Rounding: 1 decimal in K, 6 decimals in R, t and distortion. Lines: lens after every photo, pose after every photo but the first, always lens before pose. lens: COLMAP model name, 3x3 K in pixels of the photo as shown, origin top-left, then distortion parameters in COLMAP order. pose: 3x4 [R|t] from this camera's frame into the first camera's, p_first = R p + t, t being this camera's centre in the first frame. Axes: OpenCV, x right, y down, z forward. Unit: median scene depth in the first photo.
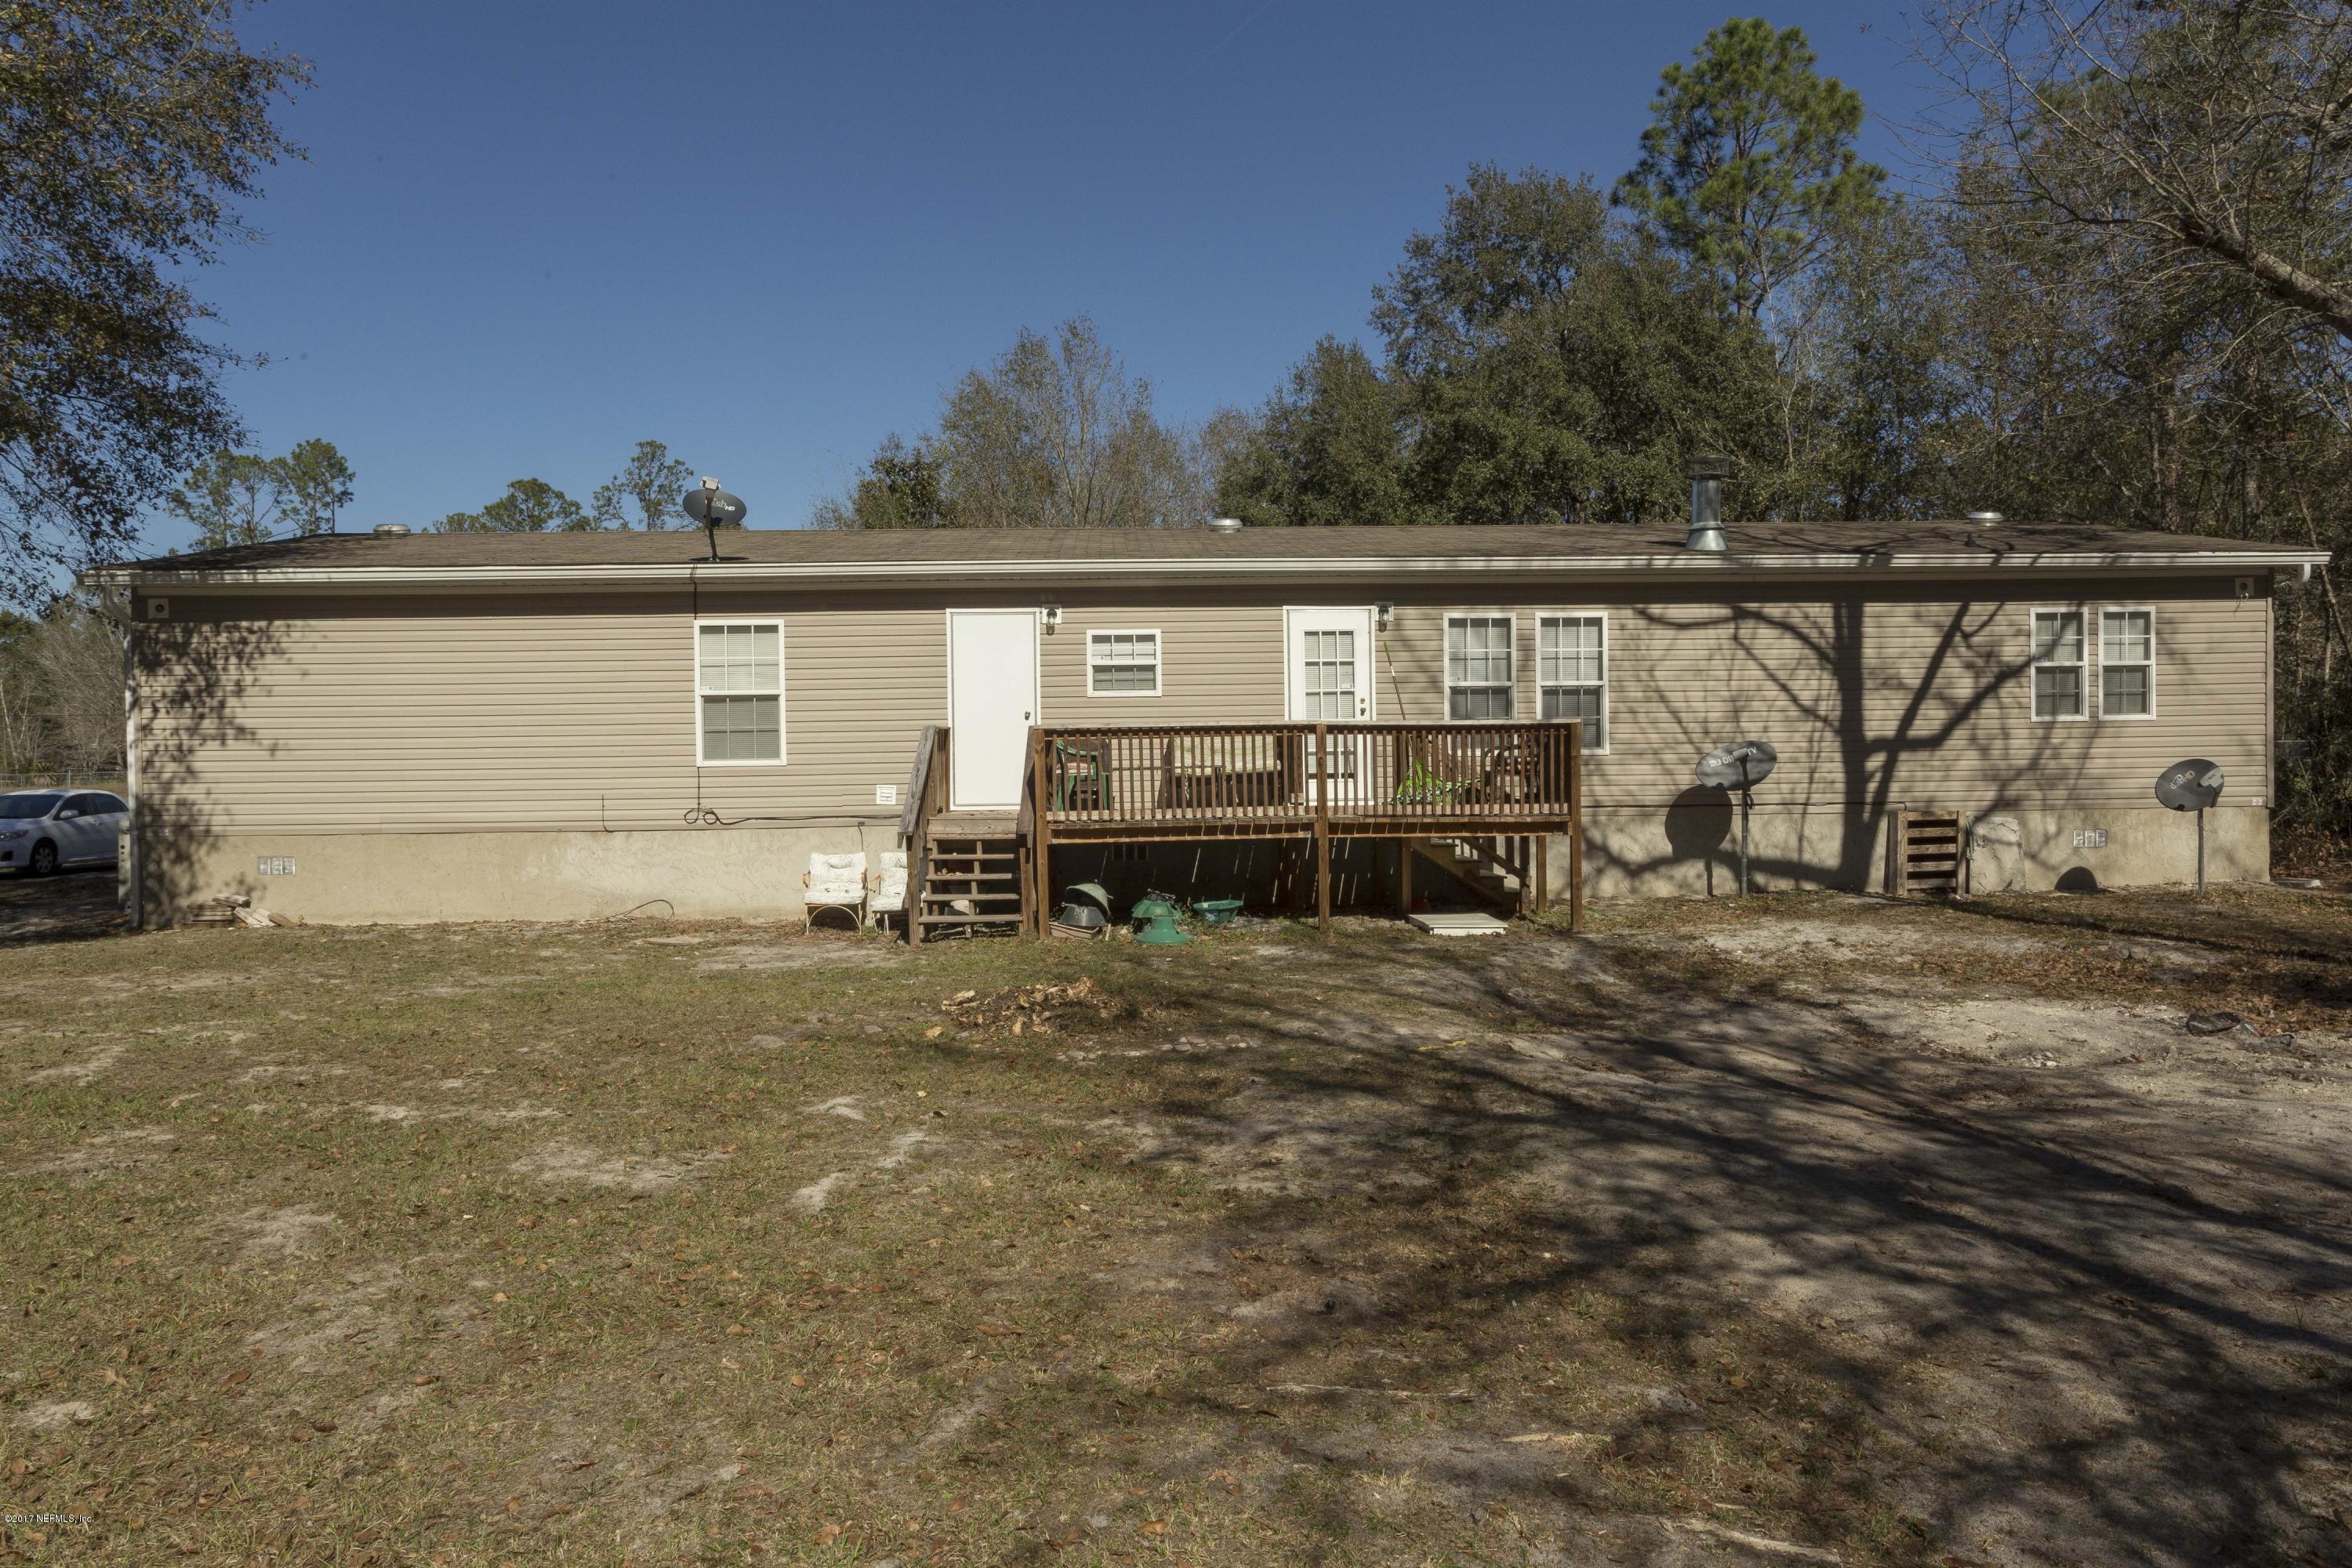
lens RADIAL K [[1565.6, 0, 1175.8], [0, 1565.6, 789.8], [0, 0, 1]] dist [-0.003756, 0.002100]
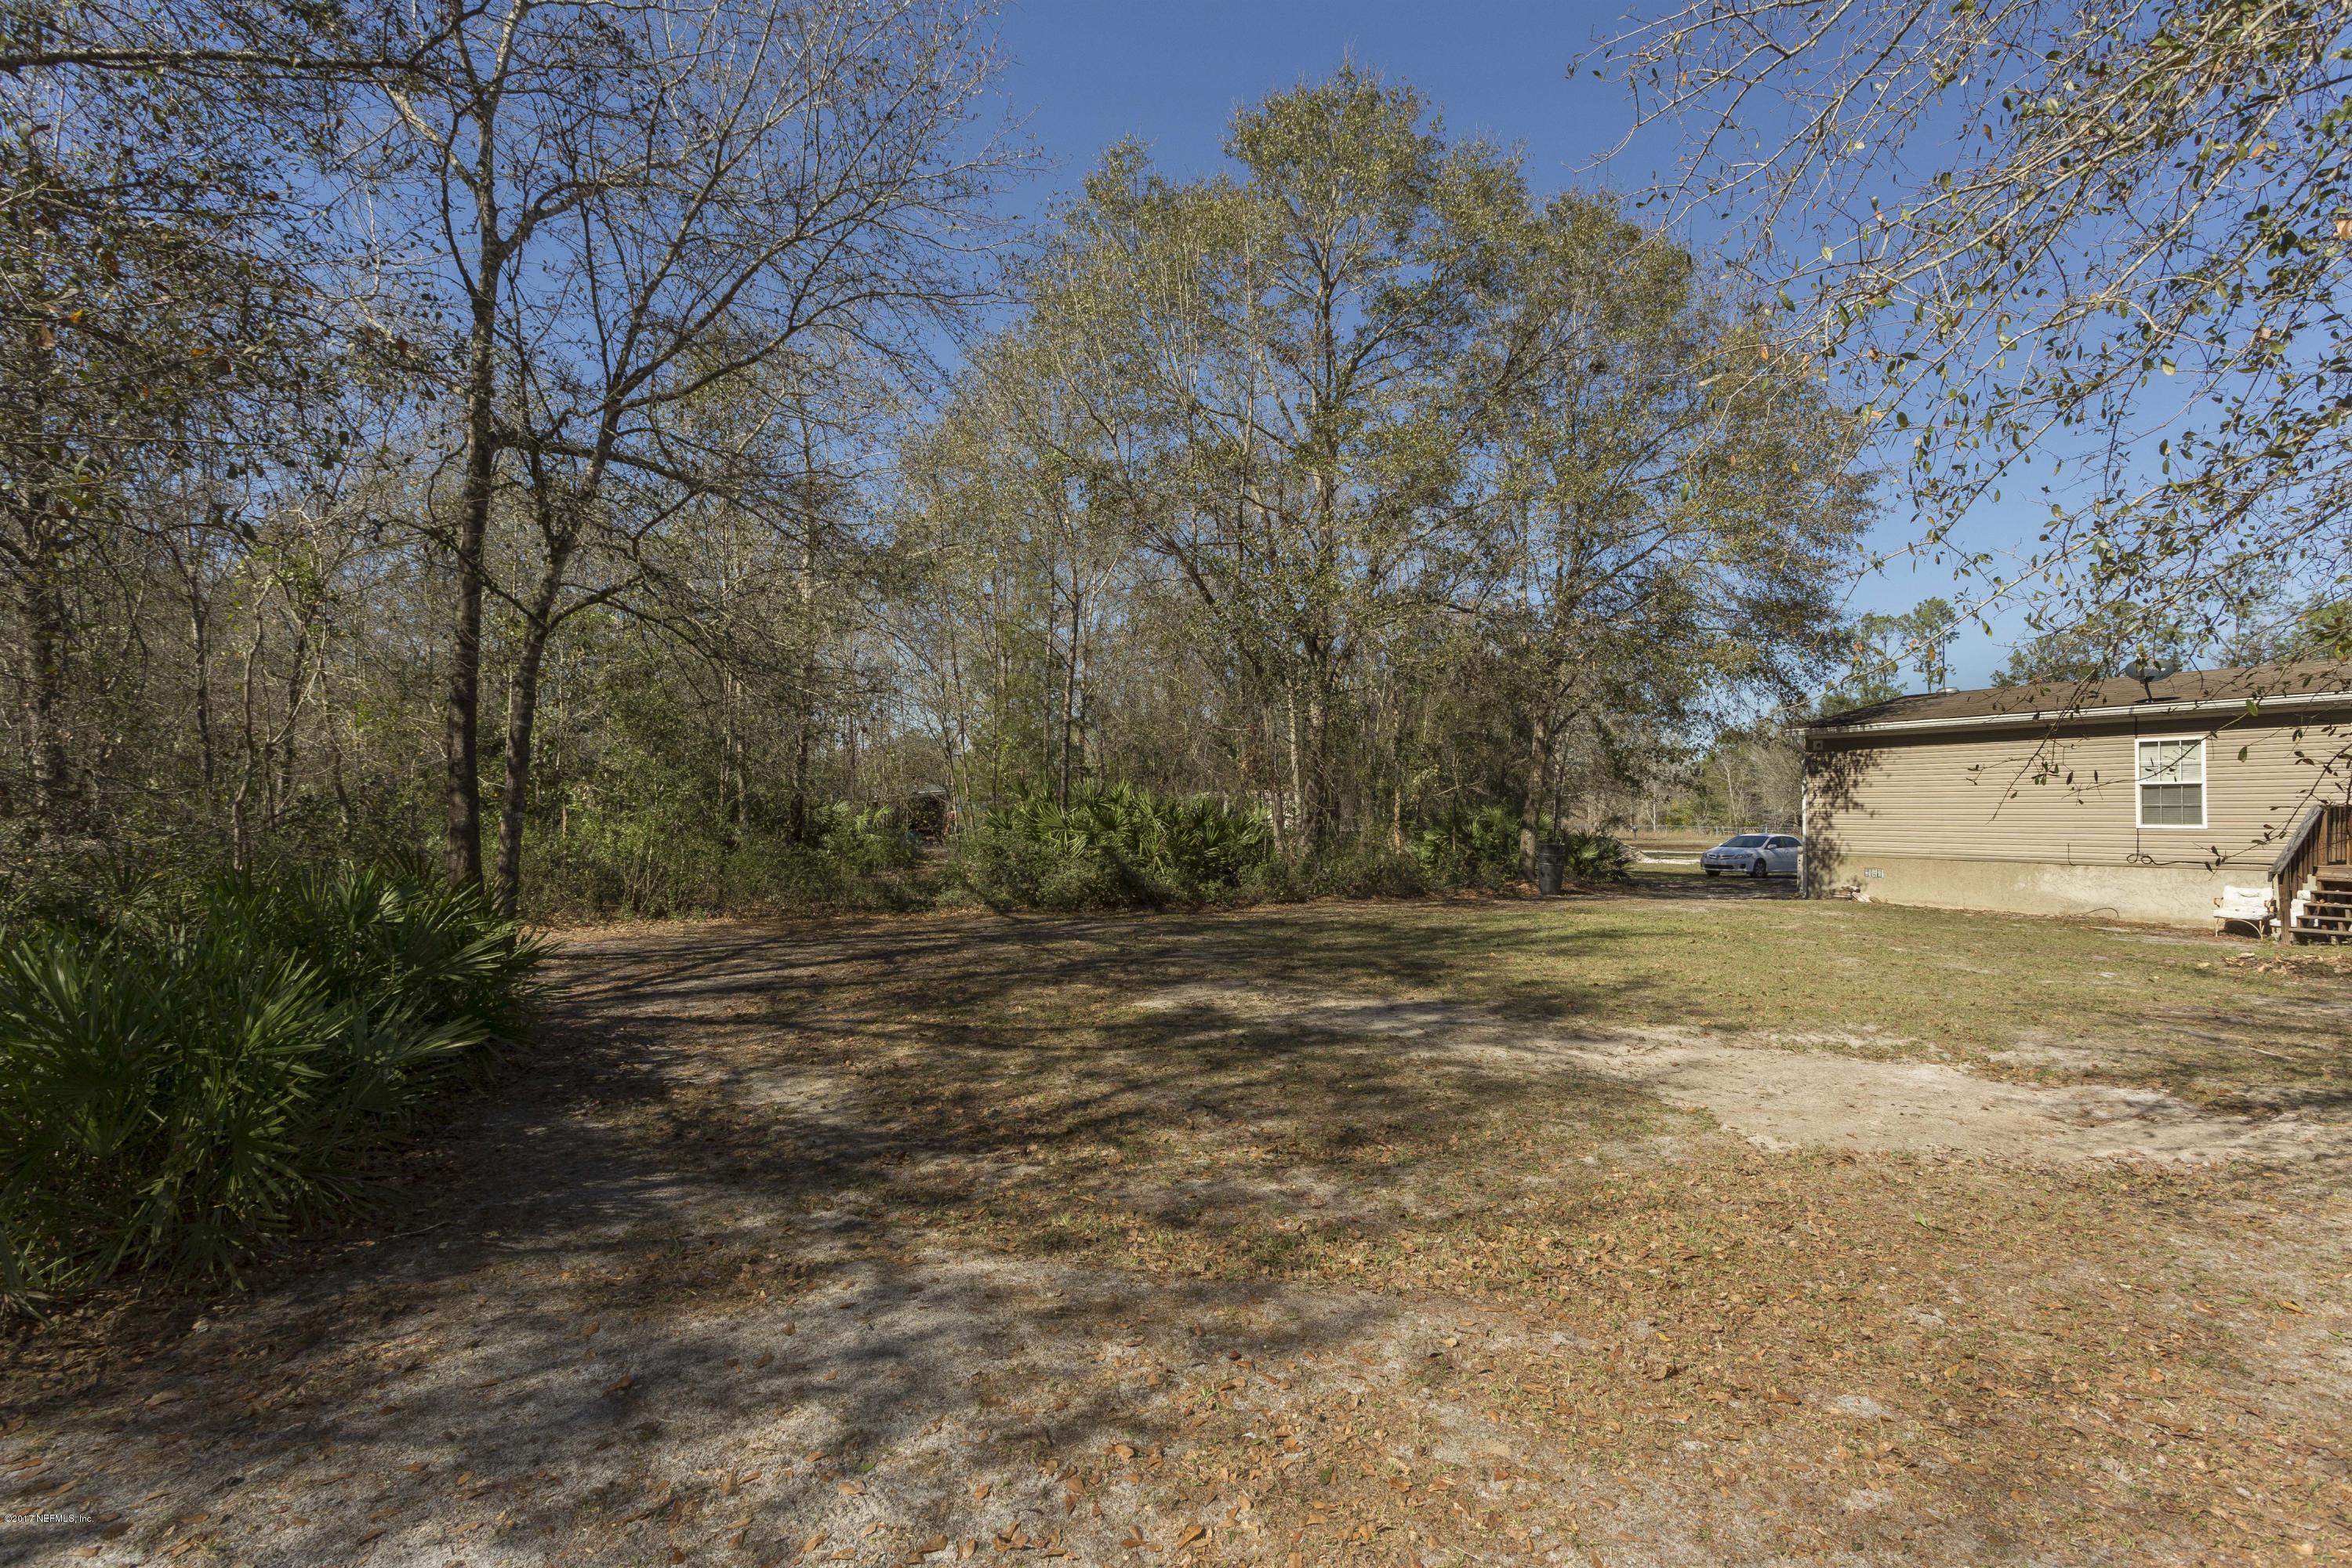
lens RADIAL K [[1135.6, 0, 1176.0], [0, 1135.6, 784.0], [0, 0, 1]] dist [0.017502, 0.000152]
pose [[0.461399, -0.011394, -0.887120, 0.290369], [-0.035012, 0.998905, -0.031040, 0.011270], [0.886502, 0.045381, 0.460495, -0.434830]]
